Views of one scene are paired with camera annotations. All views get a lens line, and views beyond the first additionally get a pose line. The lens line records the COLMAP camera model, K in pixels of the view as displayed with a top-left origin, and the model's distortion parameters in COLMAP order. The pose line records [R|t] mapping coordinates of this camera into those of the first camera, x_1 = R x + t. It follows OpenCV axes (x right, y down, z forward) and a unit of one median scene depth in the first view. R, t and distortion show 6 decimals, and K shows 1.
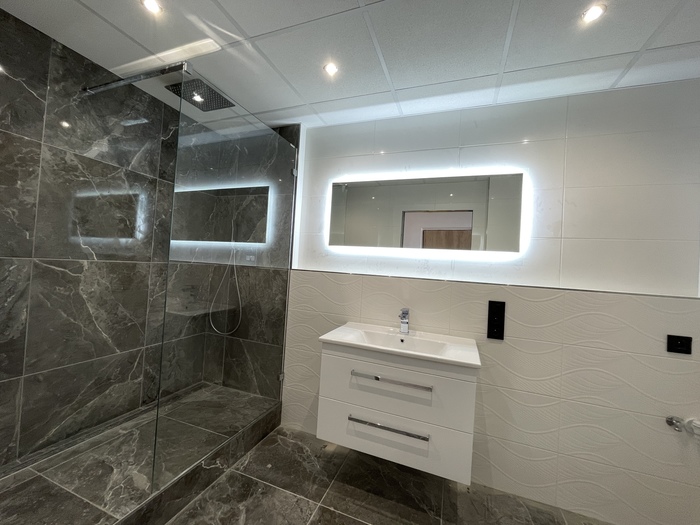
lens RADIAL K [[282.3, 0, 349.9], [0, 282.3, 259.7], [0, 0, 1]] dist [-0.005069, 0.000705]
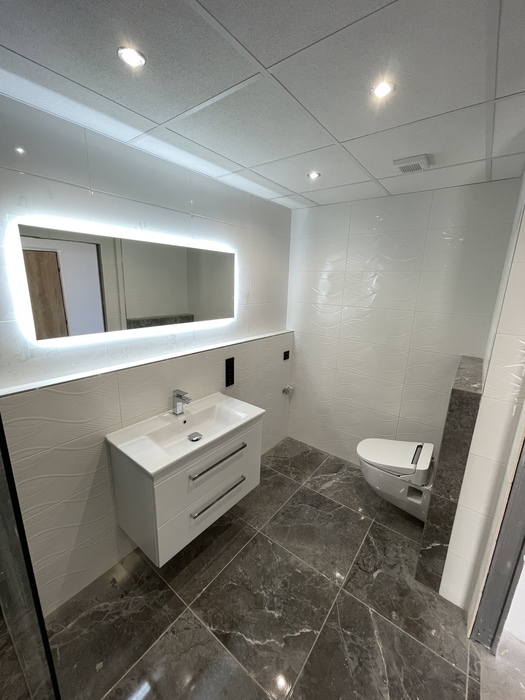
lens RADIAL K [[282.3, 0, 266.0], [0, 282.3, 349.1], [0, 0, 1]] dist [-0.005069, 0.000705]
pose [[0.282654, -0.274875, 0.918994, -0.607469], [-0.034288, 0.954554, 0.296058, -0.280170], [-0.958609, -0.115193, 0.260384, 0.497349]]
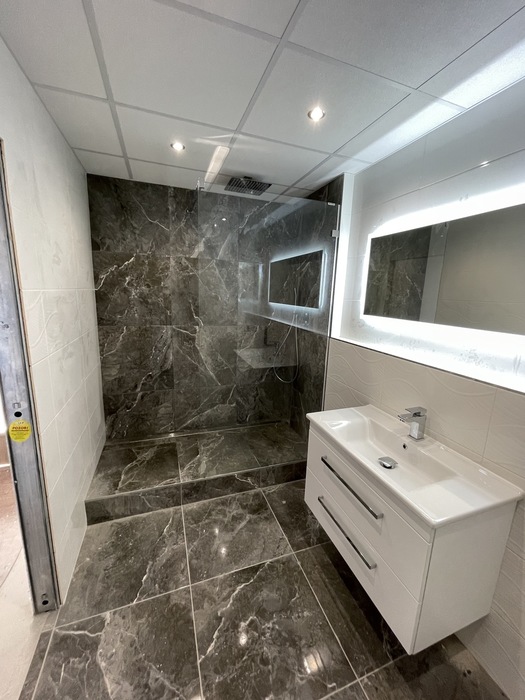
lens RADIAL K [[282.3, 0, 266.1], [0, 282.3, 350.2], [0, 0, 1]] dist [-0.005069, 0.000705]
pose [[0.656497, 0.115891, -0.745373, 0.497627], [0.017050, 0.985595, 0.168258, -0.118728], [0.754136, -0.123170, 0.645065, 0.240932]]
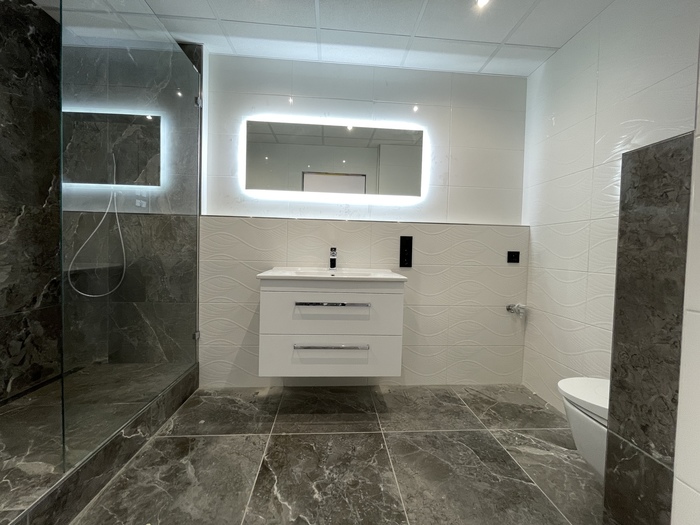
lens RADIAL K [[282.3, 0, 350.7], [0, 282.3, 259.7], [0, 0, 1]] dist [-0.005069, 0.000705]
pose [[0.906347, -0.051139, 0.419429, -0.206947], [0.020977, 0.996871, 0.076213, 0.147610], [-0.422014, -0.060277, 0.904583, -0.002257]]
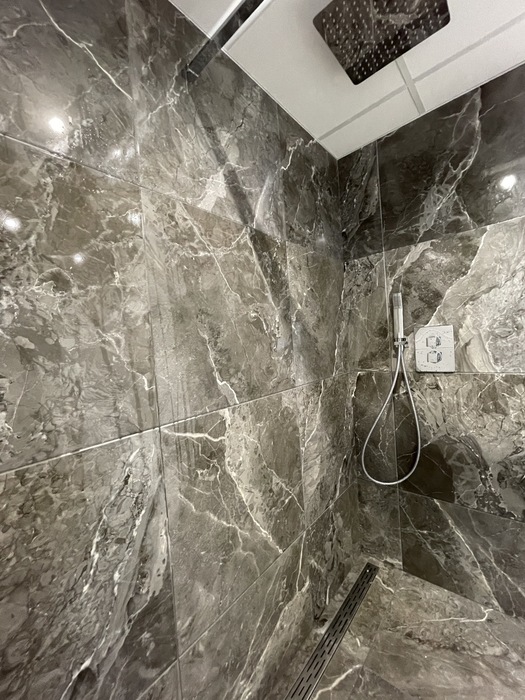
lens RADIAL K [[282.3, 0, 265.5], [0, 282.3, 349.9], [0, 0, 1]] dist [-0.005069, 0.000705]
pose [[0.930930, -0.121399, -0.344430, -0.649865], [0.137152, 0.990313, 0.021648, -0.103984], [0.338466, -0.067392, 0.938562, 0.514509]]
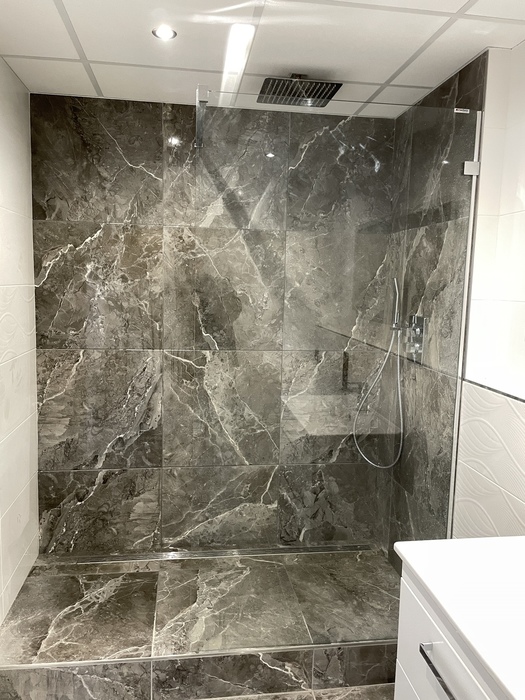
lens RADIAL K [[532.3, 0, 260.0], [0, 532.3, 346.9], [0, 0, 1]] dist [0.077127, -0.100753]
pose [[0.480684, 0.057450, -0.875010, 0.532101], [0.021172, 0.996800, 0.077077, -0.125211], [0.876638, -0.055576, 0.477930, 0.352532]]
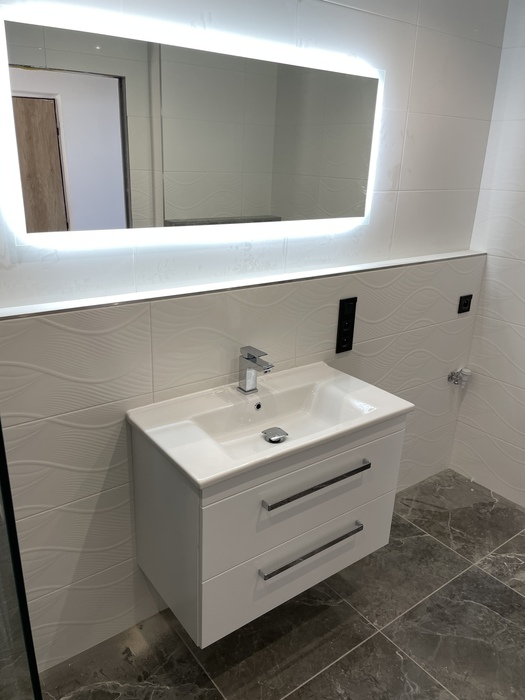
lens RADIAL K [[532.3, 0, 257.1], [0, 532.3, 354.7], [0, 0, 1]] dist [0.077127, -0.100753]
pose [[0.538333, -0.330262, 0.775322, -0.602275], [-0.014555, 0.916229, 0.400390, -0.226702], [-0.842606, -0.226828, 0.488430, 0.529462]]
